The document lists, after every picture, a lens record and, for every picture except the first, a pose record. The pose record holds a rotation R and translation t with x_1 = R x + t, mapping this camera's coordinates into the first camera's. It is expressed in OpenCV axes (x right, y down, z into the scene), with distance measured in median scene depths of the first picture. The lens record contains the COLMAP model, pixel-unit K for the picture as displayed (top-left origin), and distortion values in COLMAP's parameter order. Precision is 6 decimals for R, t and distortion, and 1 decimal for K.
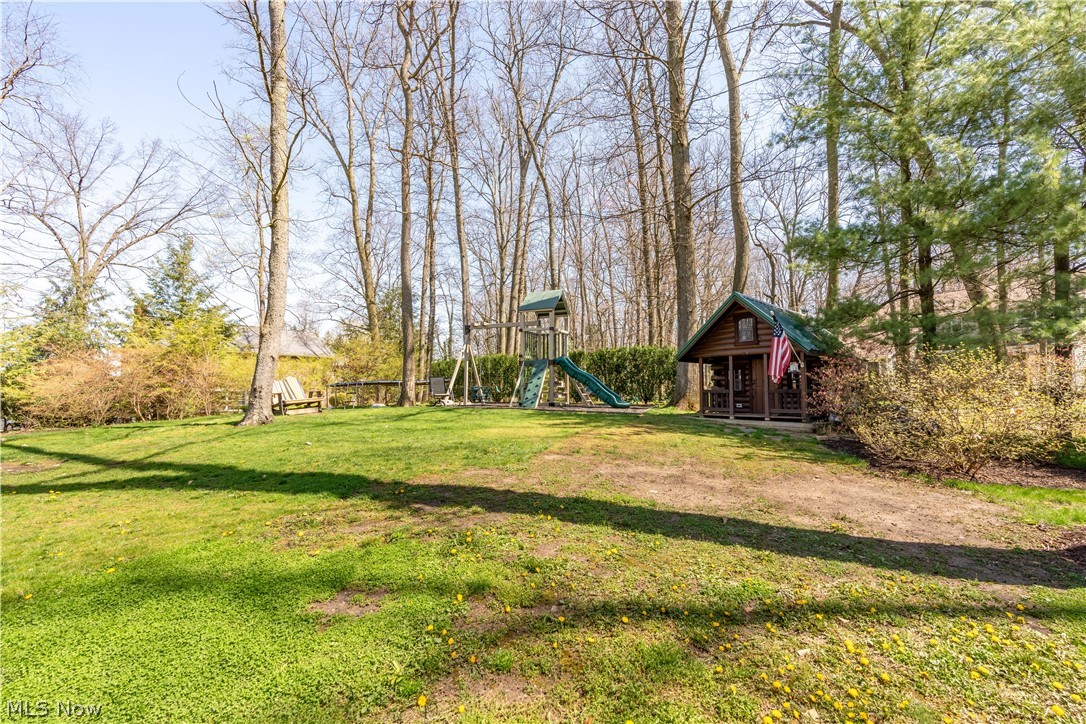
lens RADIAL K [[500.1, 0, 541.0], [0, 500.1, 364.0], [0, 0, 1]] dist [-0.003725, -0.000087]
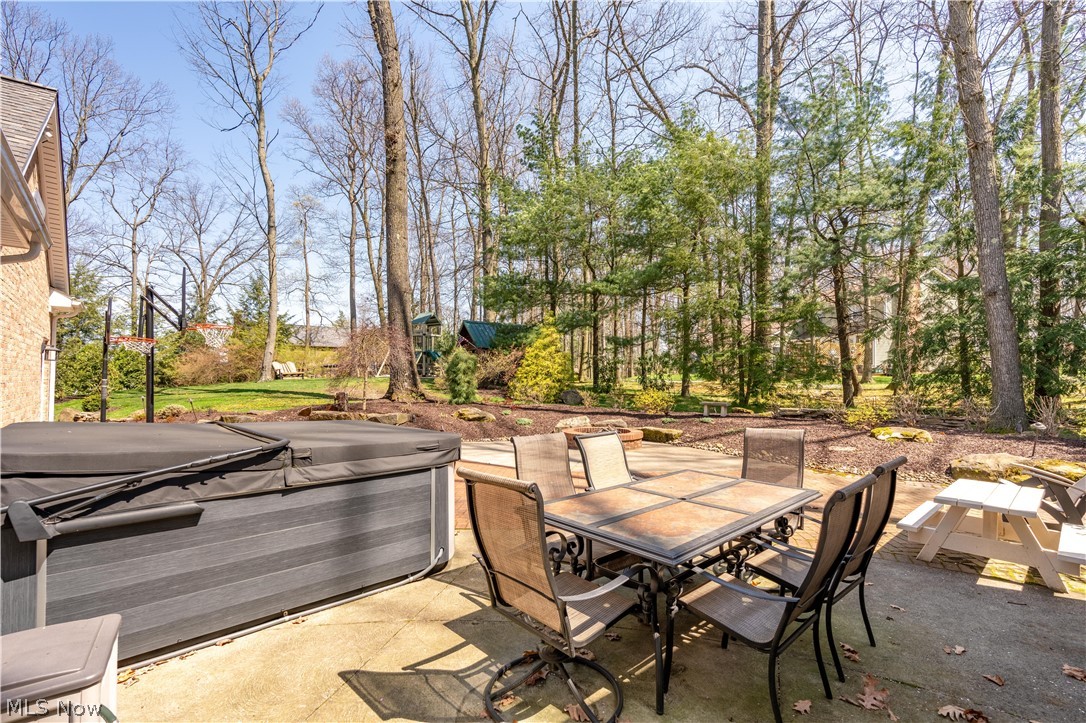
lens RADIAL K [[500.1, 0, 544.6], [0, 500.1, 362.6], [0, 0, 1]] dist [-0.003725, -0.000087]
pose [[0.987633, -0.008707, -0.156542, 0.354556], [0.013766, 0.999416, 0.031266, -0.007680], [0.156178, -0.033035, 0.987176, -0.355804]]
